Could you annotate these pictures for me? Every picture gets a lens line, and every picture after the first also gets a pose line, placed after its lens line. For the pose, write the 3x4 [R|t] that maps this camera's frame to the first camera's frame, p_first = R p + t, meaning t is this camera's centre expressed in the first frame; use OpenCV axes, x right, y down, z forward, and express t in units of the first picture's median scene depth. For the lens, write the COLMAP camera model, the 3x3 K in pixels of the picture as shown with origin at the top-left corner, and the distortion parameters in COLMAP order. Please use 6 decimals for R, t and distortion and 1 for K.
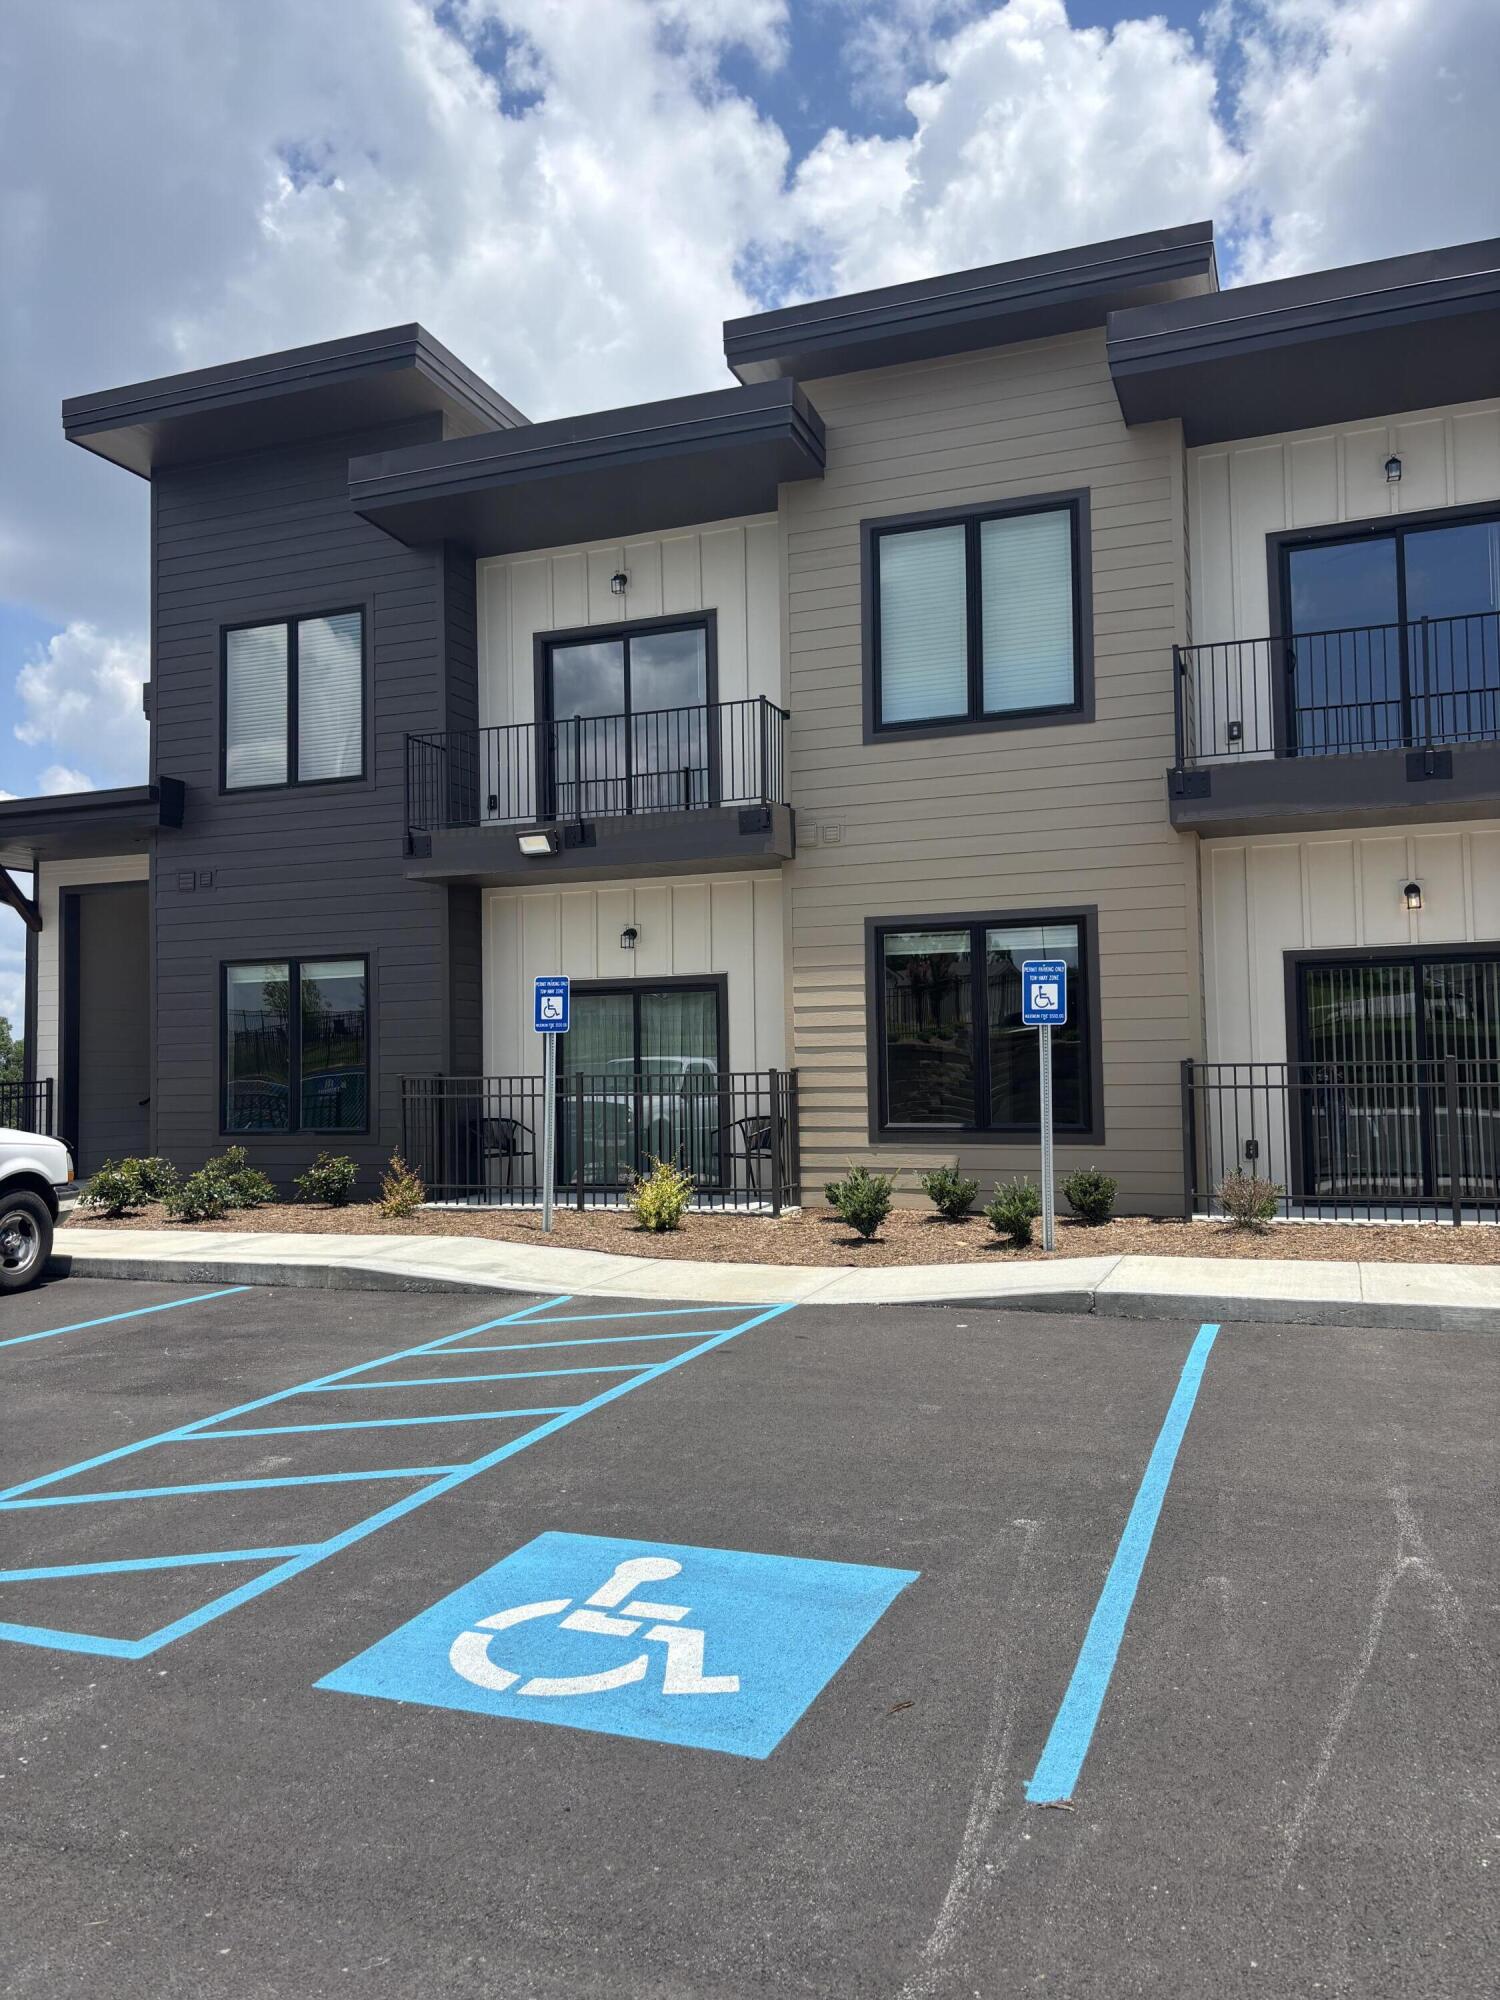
lens RADIAL K [[1508.5, 0, 749.9], [0, 1508.5, 992.3], [0, 0, 1]] dist [0.027636, -0.051252]
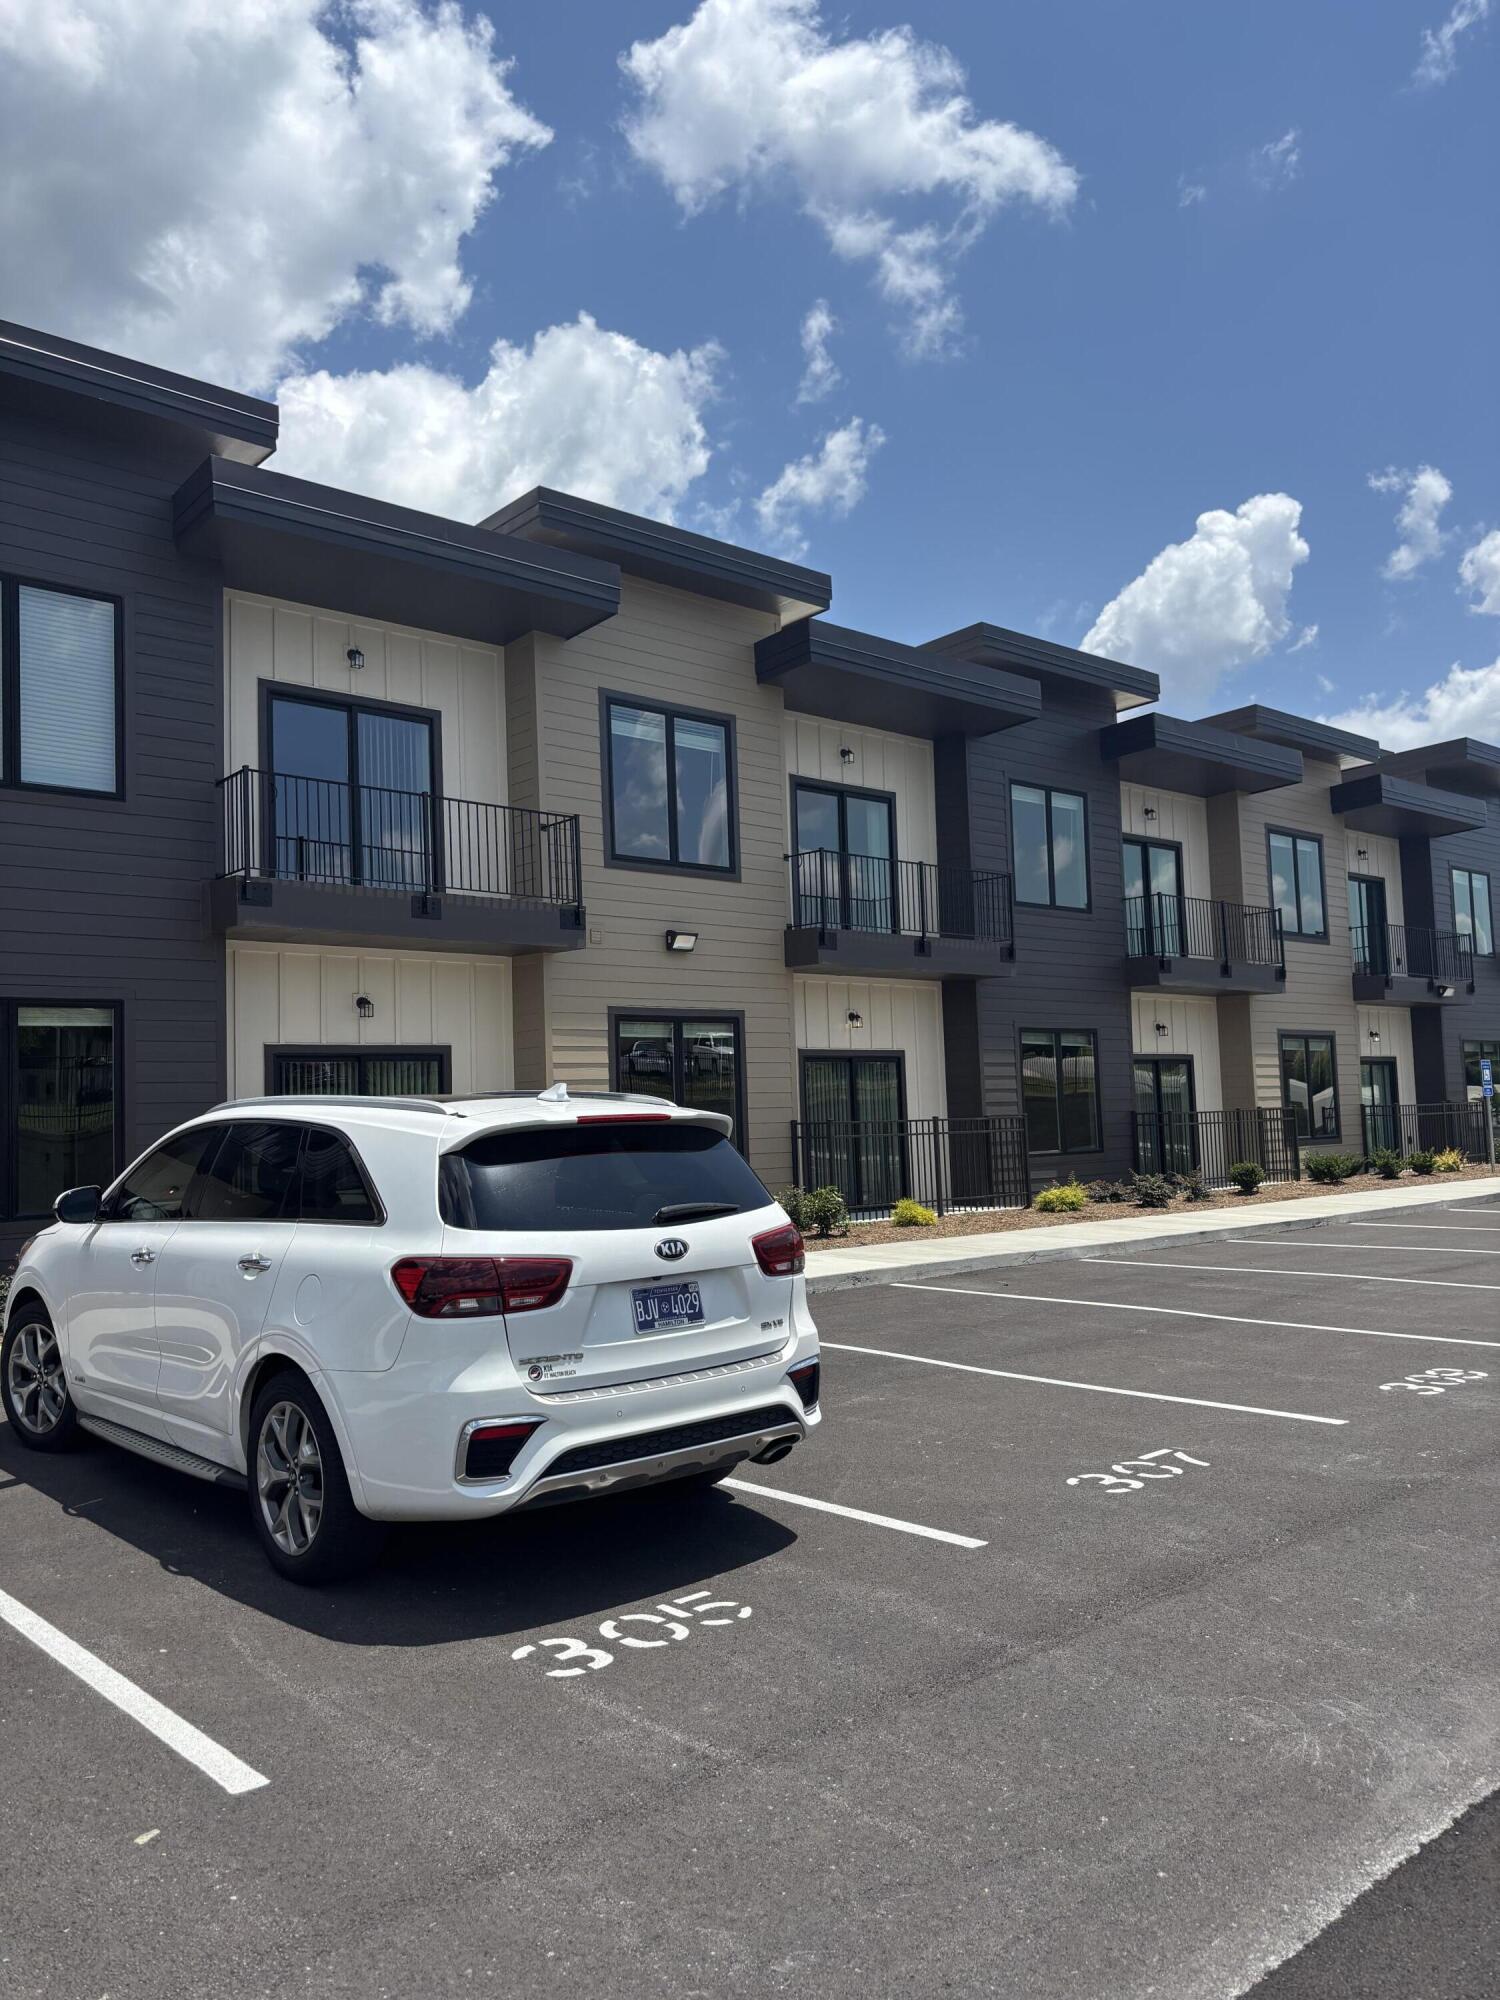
lens RADIAL K [[1508.5, 0, 712.8], [0, 1508.5, 980.6], [0, 0, 1]] dist [0.027636, -0.051252]
pose [[0.460192, 0.089568, 0.883290, -0.978364], [-0.018799, 0.995658, -0.091168, 0.039124], [-0.887620, 0.025349, 0.459878, 0.367714]]
